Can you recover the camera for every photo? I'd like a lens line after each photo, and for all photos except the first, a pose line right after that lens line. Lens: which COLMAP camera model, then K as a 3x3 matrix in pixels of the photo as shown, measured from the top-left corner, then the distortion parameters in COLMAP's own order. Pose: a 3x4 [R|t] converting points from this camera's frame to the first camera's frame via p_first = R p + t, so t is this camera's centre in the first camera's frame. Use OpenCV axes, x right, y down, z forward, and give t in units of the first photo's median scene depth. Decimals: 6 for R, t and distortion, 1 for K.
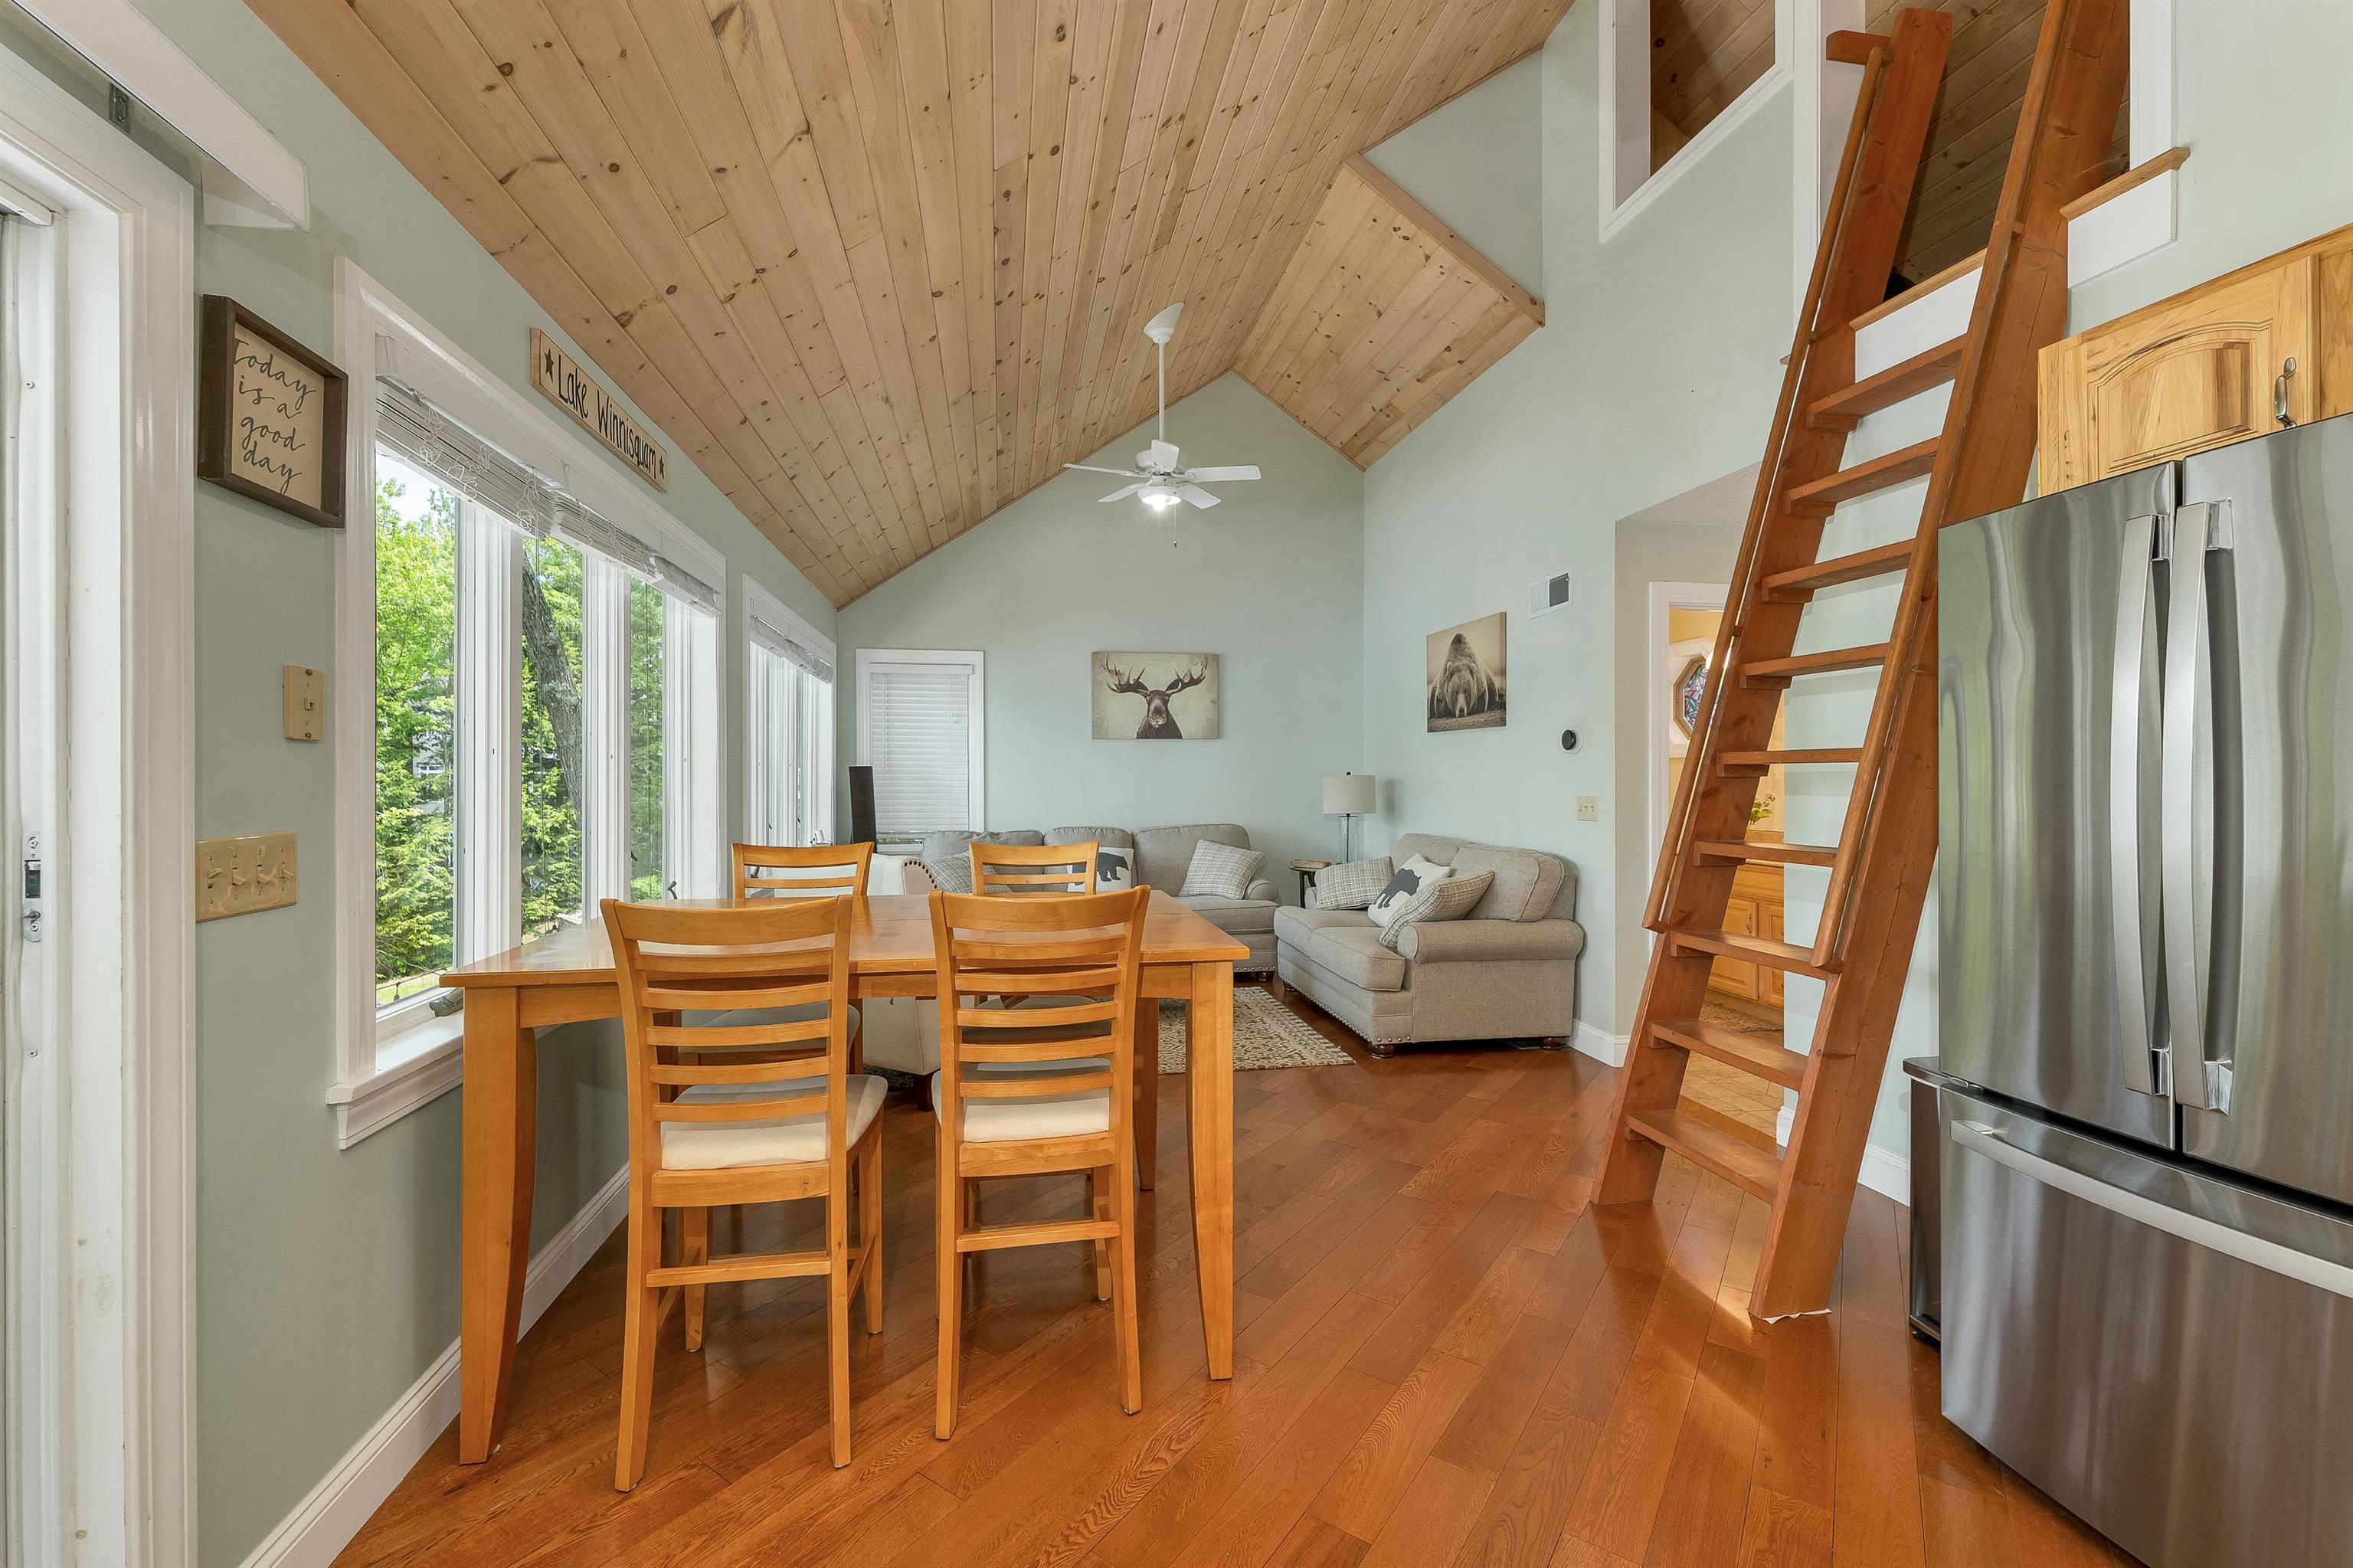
lens RADIAL K [[973.4, 0, 1171.2], [0, 973.4, 777.7], [0, 0, 1]] dist [0.002860, -0.000125]
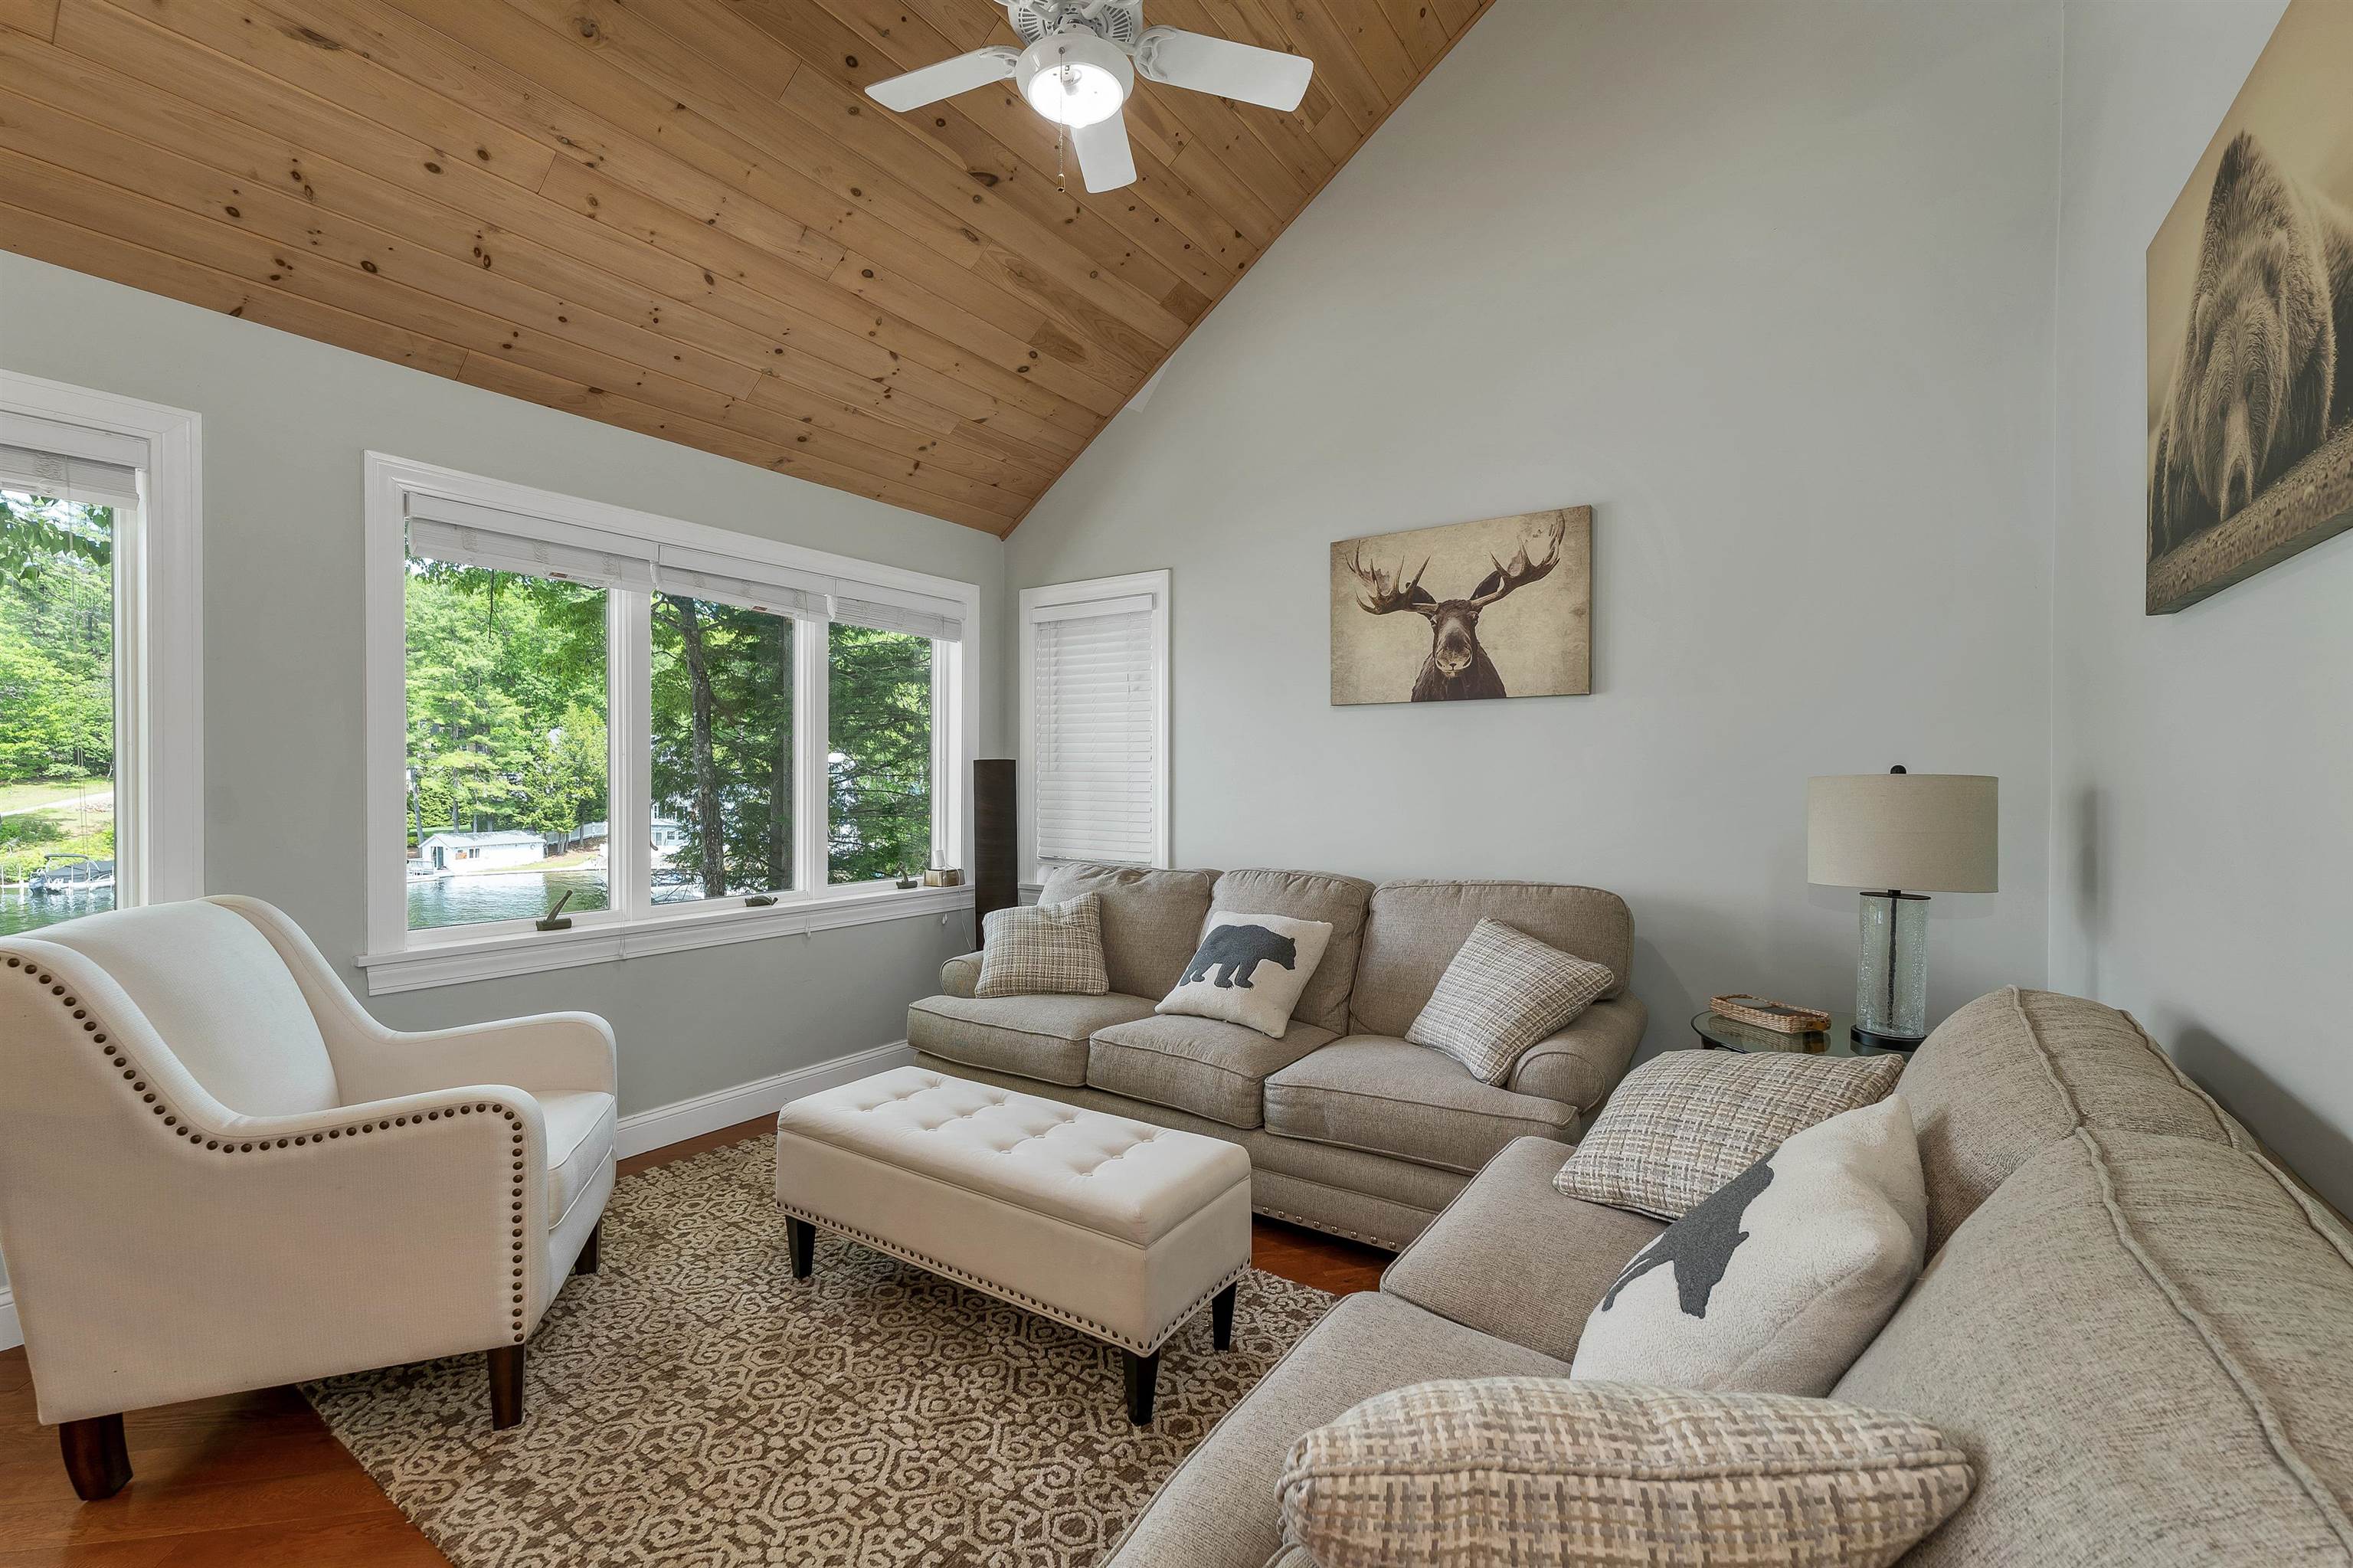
lens RADIAL K [[982.0, 0, 1164.5], [0, 982.0, 789.6], [0, 0, 1]] dist [-0.000254, 0.000074]
pose [[0.713066, 0.012889, -0.700978, 0.288741], [-0.006166, 0.999908, 0.012114, -0.000004], [0.701070, -0.004316, 0.713080, 0.688918]]
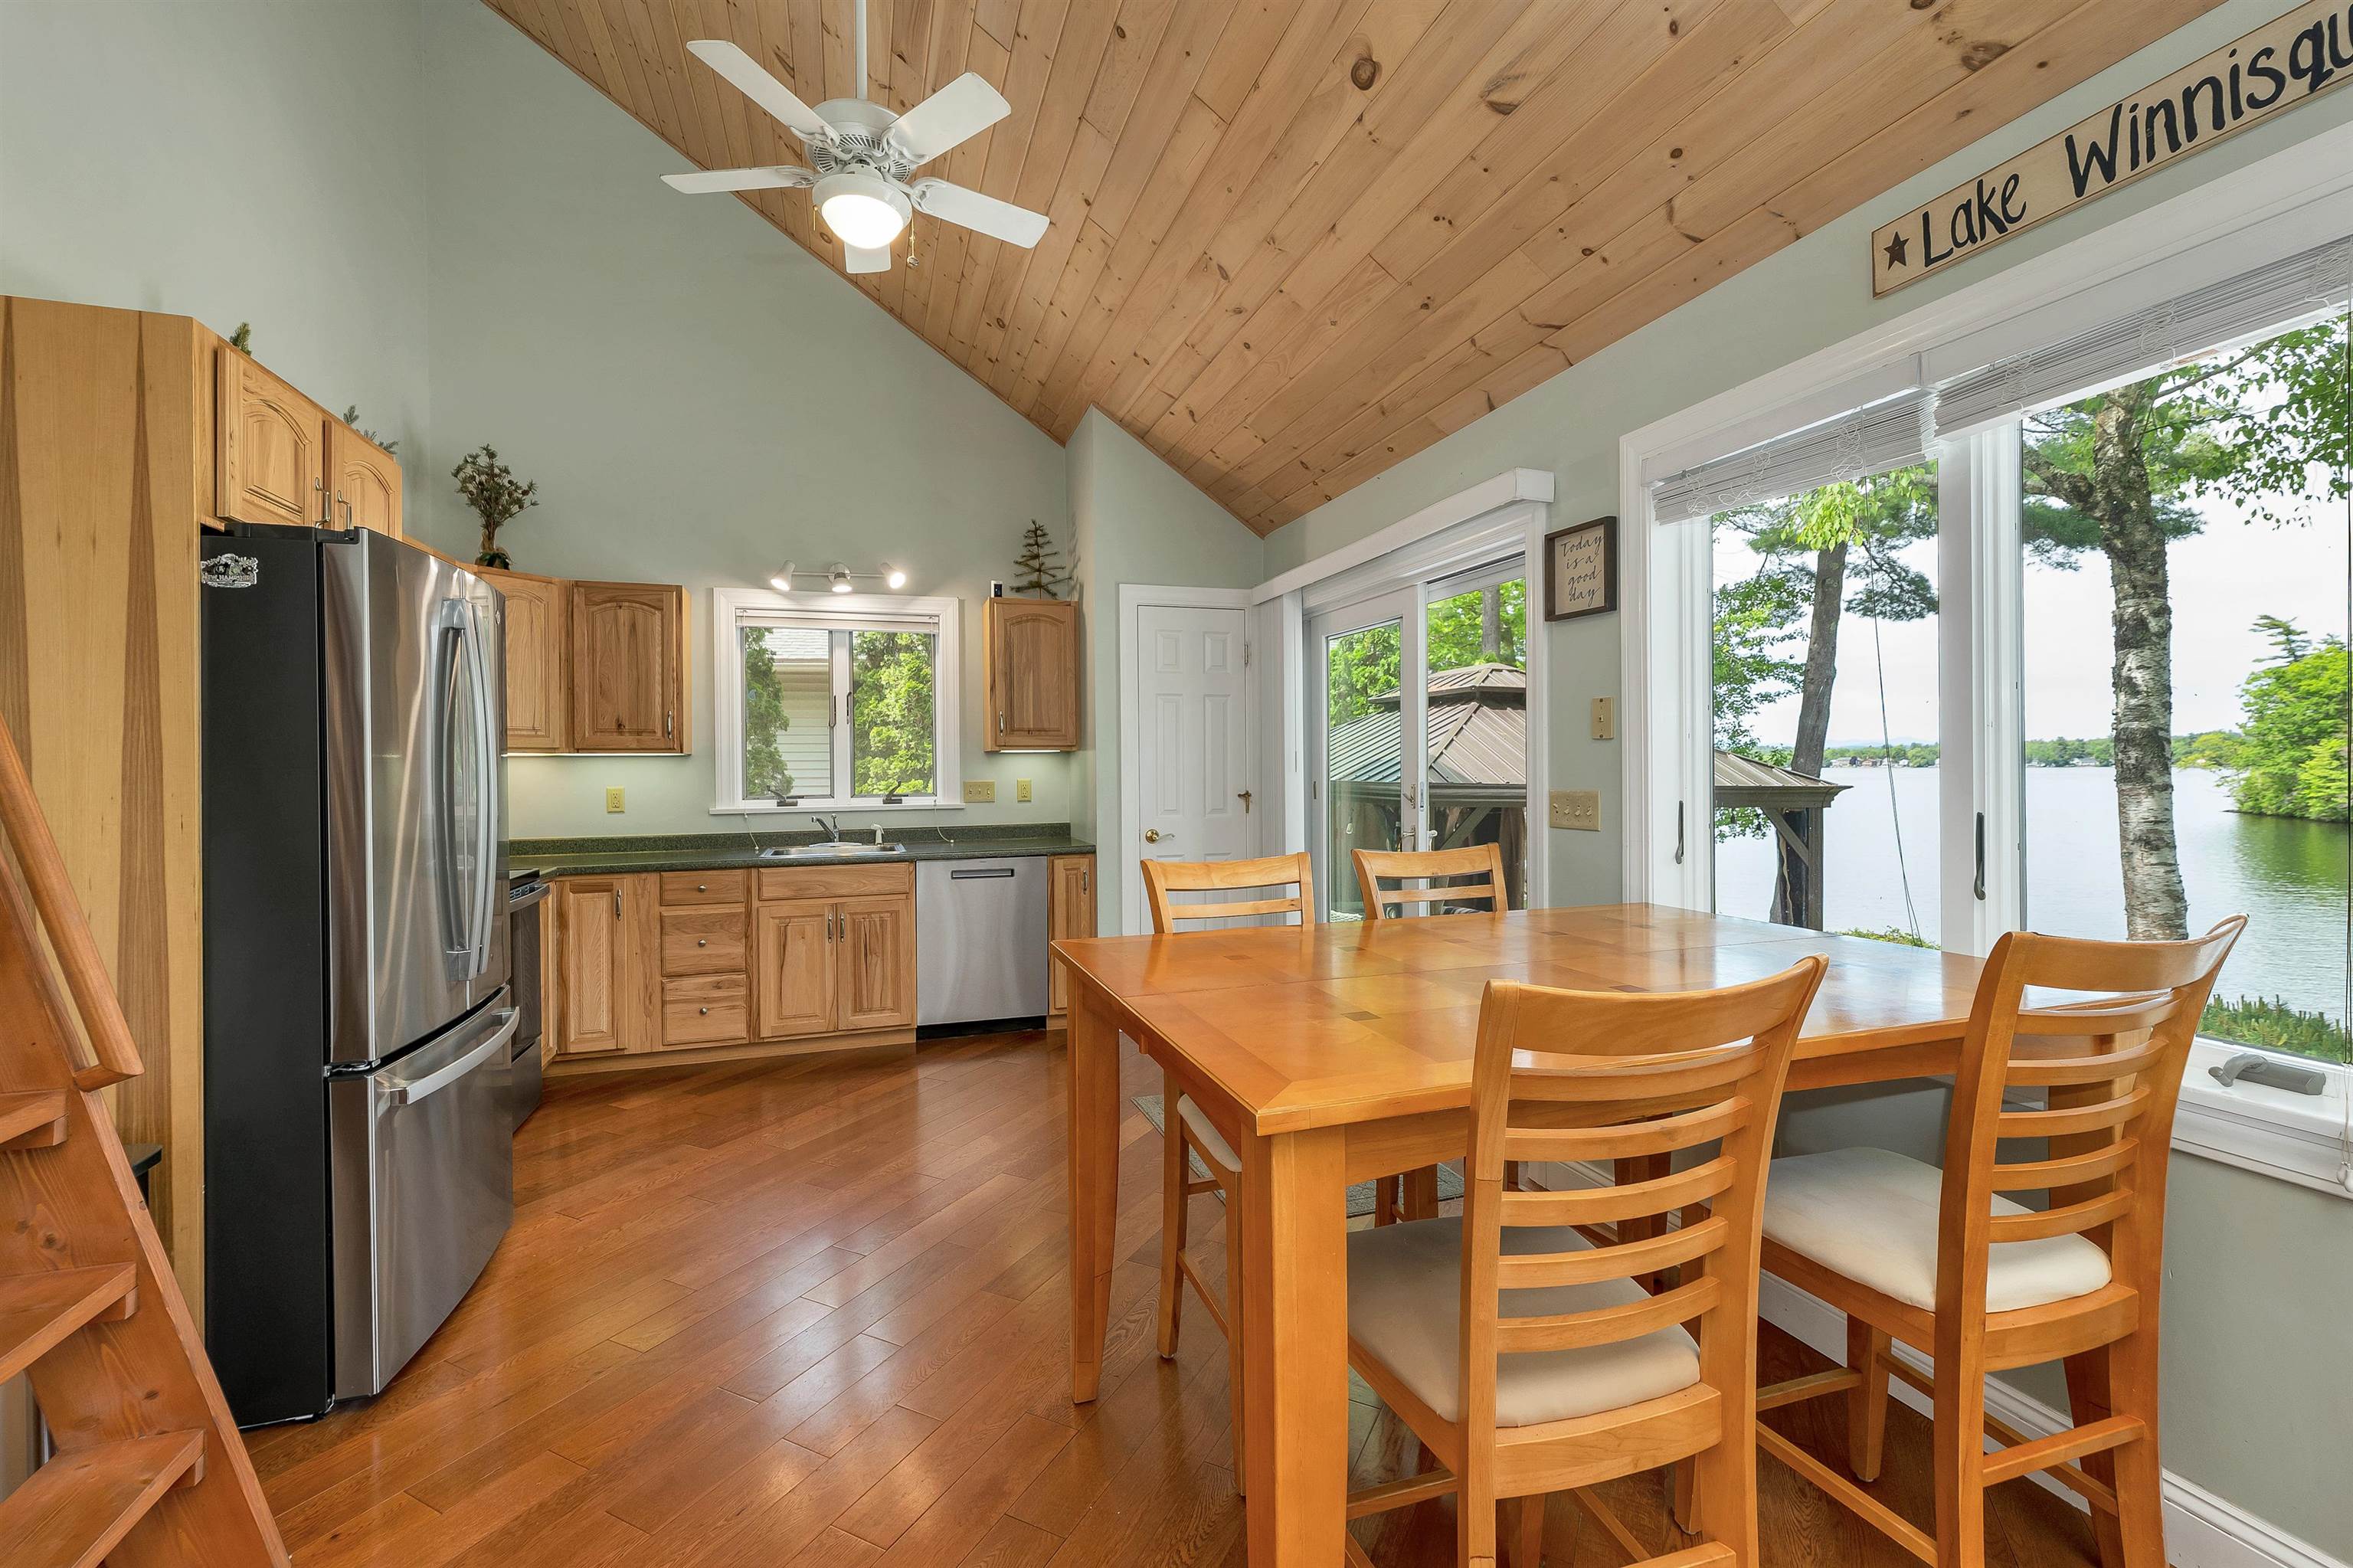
lens RADIAL K [[991.9, 0, 1174.5], [0, 991.9, 767.8], [0, 0, 1]] dist [0.002265, -0.000261]
pose [[-0.989966, 0.010155, -0.140943, 0.035099], [0.009583, 0.999943, 0.004737, -0.000471], [0.140983, 0.003338, -0.990006, 0.738347]]
